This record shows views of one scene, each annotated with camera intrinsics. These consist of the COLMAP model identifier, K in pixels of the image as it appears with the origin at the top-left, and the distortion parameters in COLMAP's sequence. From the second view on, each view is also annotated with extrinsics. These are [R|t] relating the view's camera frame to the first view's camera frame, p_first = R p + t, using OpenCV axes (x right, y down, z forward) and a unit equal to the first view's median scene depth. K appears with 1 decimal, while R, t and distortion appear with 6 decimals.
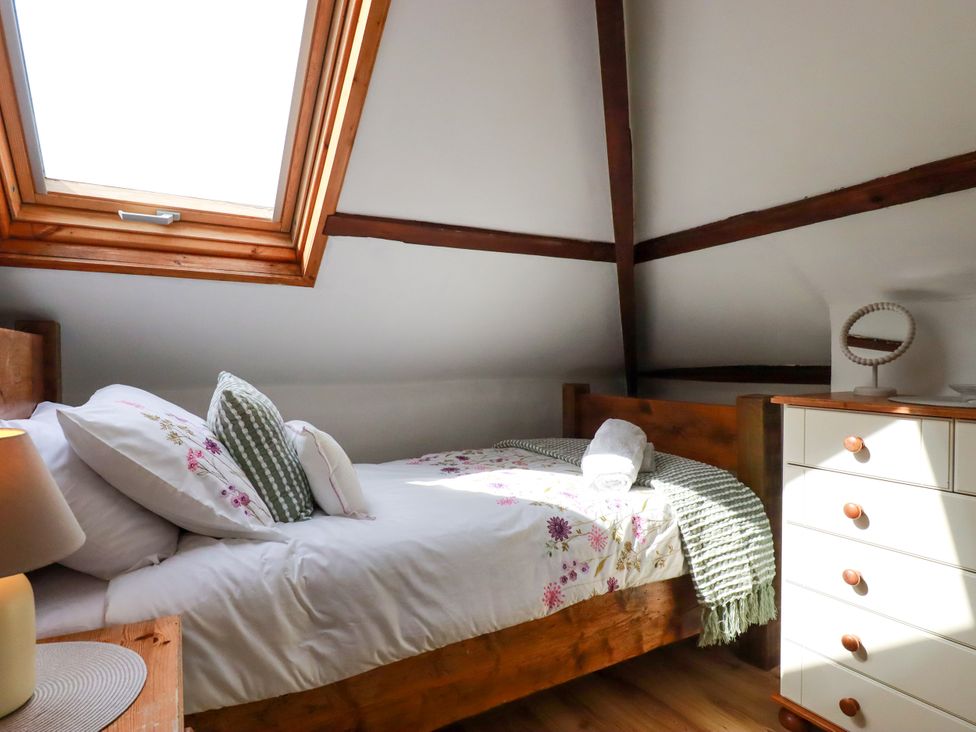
lens RADIAL K [[523.1, 0, 483.8], [0, 523.1, 361.8], [0, 0, 1]] dist [0.002198, -0.015049]
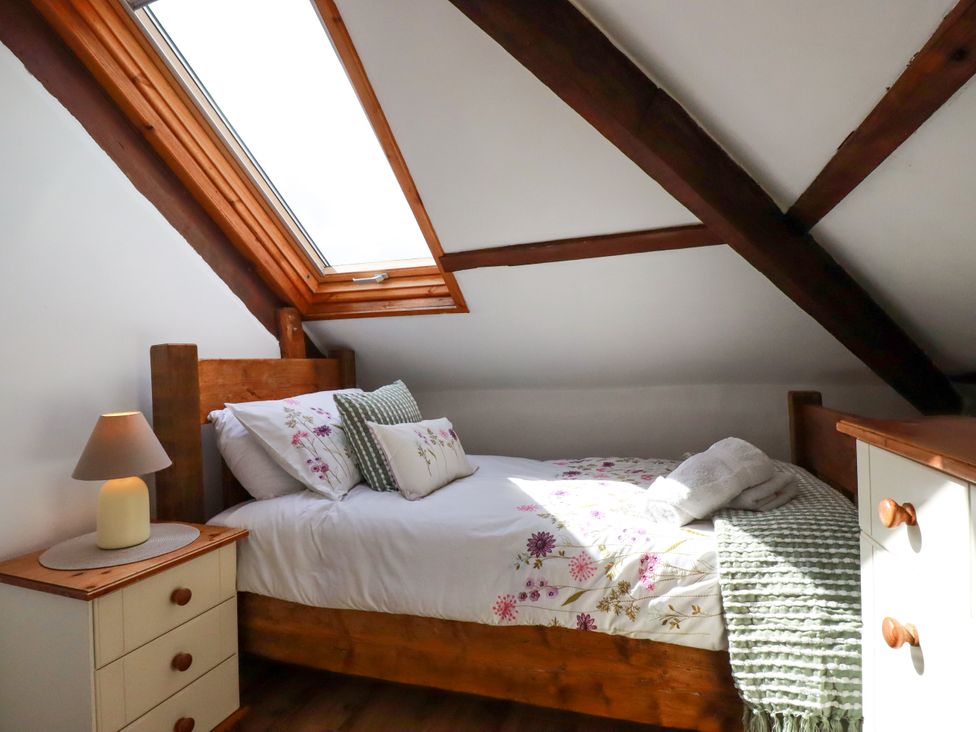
lens RADIAL K [[464.6, 0, 487.7], [0, 464.6, 364.3], [0, 0, 1]] dist [0.001225, -0.013744]
pose [[0.717574, -0.023963, -0.696070, 0.623563], [0.021566, 0.999693, -0.012183, -0.004341], [0.696148, -0.006270, 0.717871, 0.294371]]
